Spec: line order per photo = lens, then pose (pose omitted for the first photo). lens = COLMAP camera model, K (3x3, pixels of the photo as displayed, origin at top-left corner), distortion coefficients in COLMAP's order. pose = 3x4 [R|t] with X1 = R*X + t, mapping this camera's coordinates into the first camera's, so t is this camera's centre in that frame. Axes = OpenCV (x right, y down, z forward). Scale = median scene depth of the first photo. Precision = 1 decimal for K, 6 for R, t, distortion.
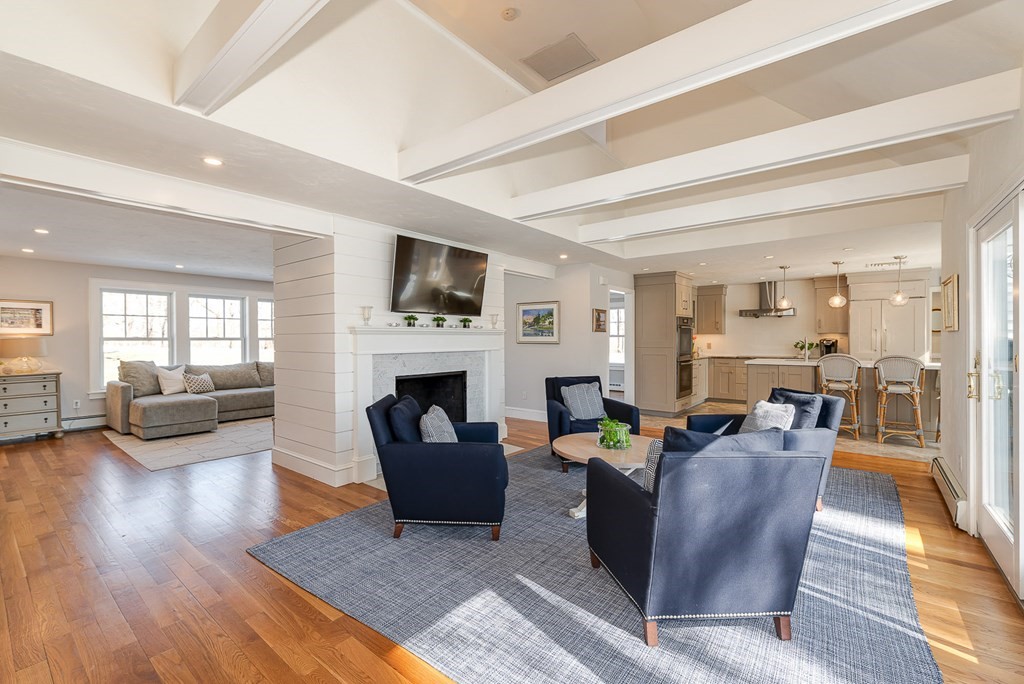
lens RADIAL K [[440.7, 0, 513.2], [0, 440.7, 342.0], [0, 0, 1]] dist [0.000761, 0.001126]
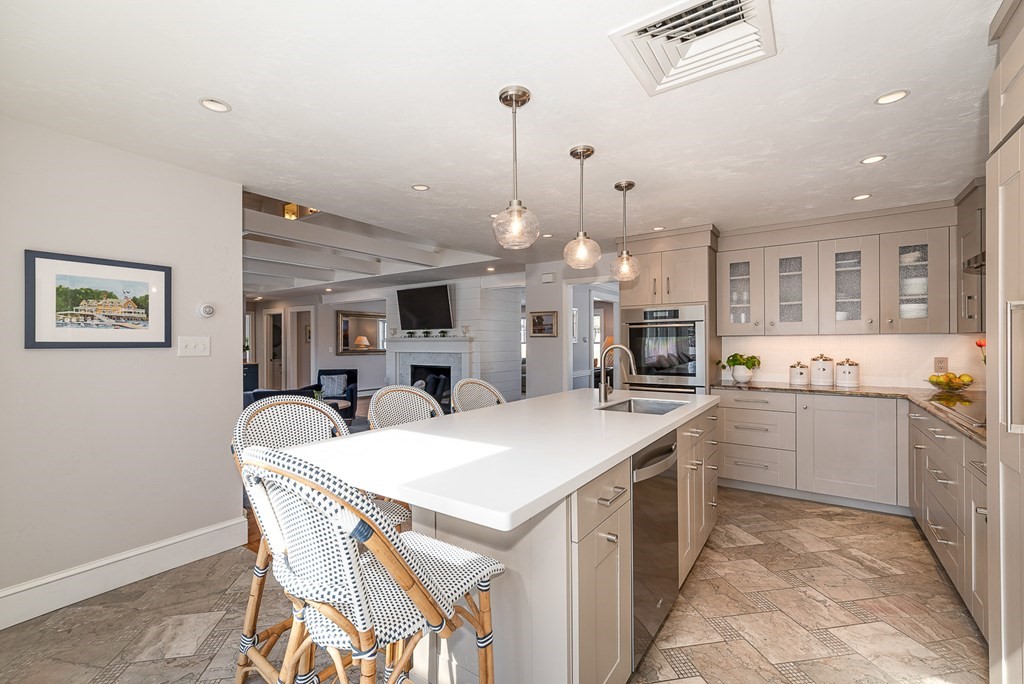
lens RADIAL K [[440.7, 0, 515.4], [0, 440.7, 346.1], [0, 0, 1]] dist [0.000761, 0.001126]
pose [[0.077777, 0.010066, -0.996920, 1.408933], [-0.005245, 0.999939, 0.009687, -0.017331], [0.996957, 0.004476, 0.077825, 1.132784]]
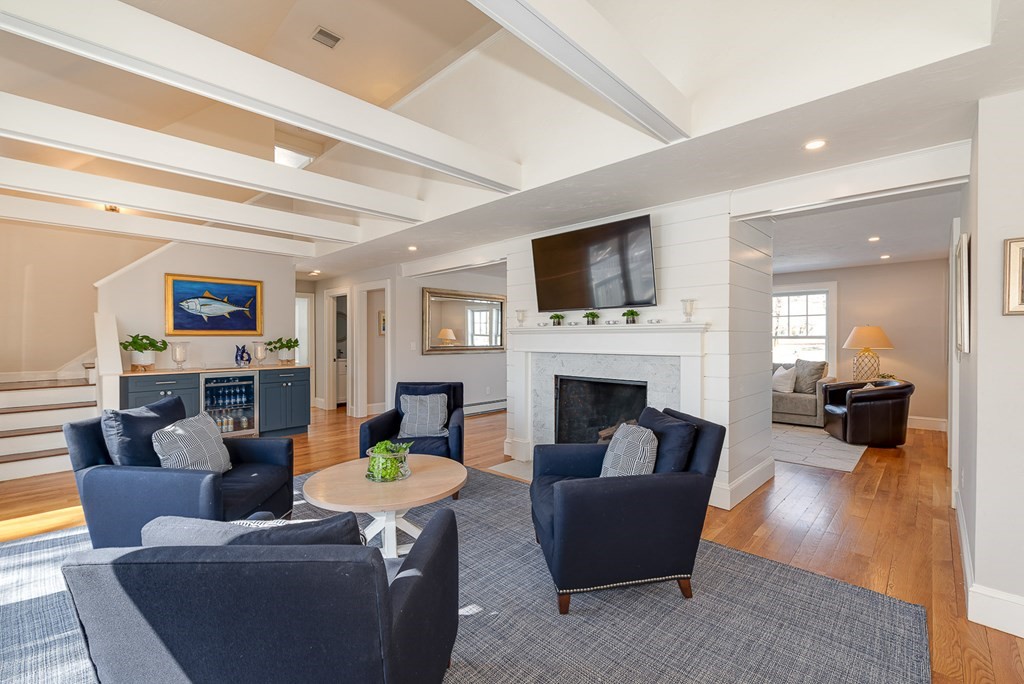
lens RADIAL K [[440.7, 0, 500.3], [0, 440.7, 339.4], [0, 0, 1]] dist [0.000761, 0.001126]
pose [[-0.107010, 0.005753, -0.994241, 0.662344], [-0.006441, 0.999958, 0.006479, -0.008443], [0.994237, 0.007097, -0.106969, 0.861660]]
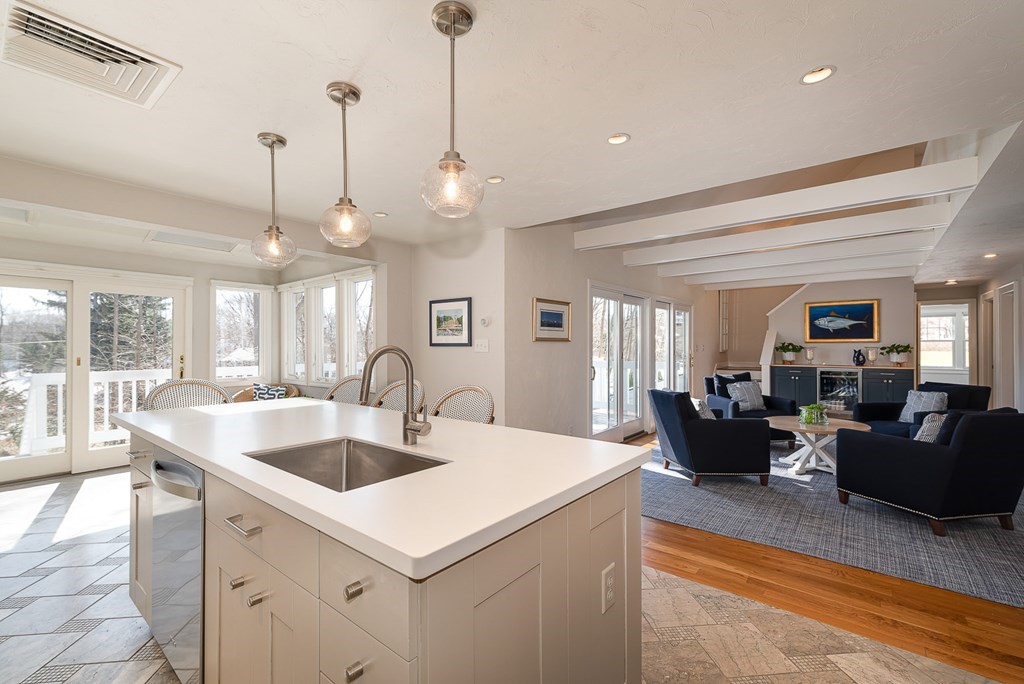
lens RADIAL K [[440.7, 0, 511.0], [0, 440.7, 344.9], [0, 0, 1]] dist [0.000761, 0.001126]
pose [[-0.999921, 0.006730, 0.010637, 0.780440], [0.006818, 0.999942, 0.008309, -0.018420], [-0.010581, 0.008380, -0.999909, 1.602965]]
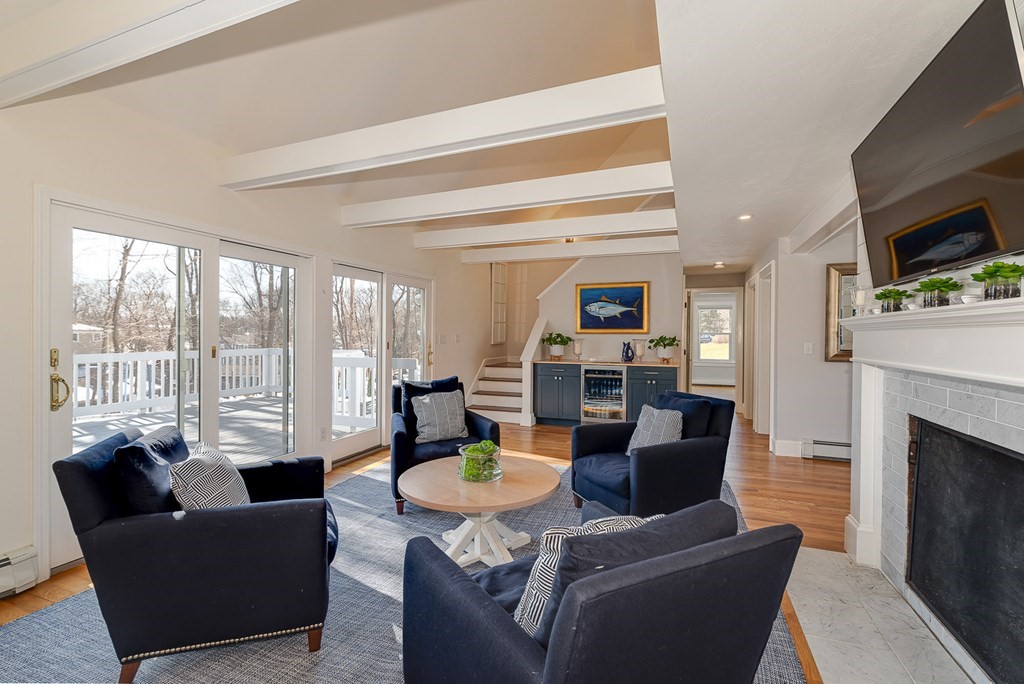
lens RADIAL K [[440.7, 0, 516.3], [0, 440.7, 342.3], [0, 0, 1]] dist [0.000761, 0.001126]
pose [[-0.956821, 0.001835, -0.290673, 0.266688], [-0.005457, 0.999690, 0.024275, -0.010248], [0.290627, 0.024813, -0.956515, 1.173471]]
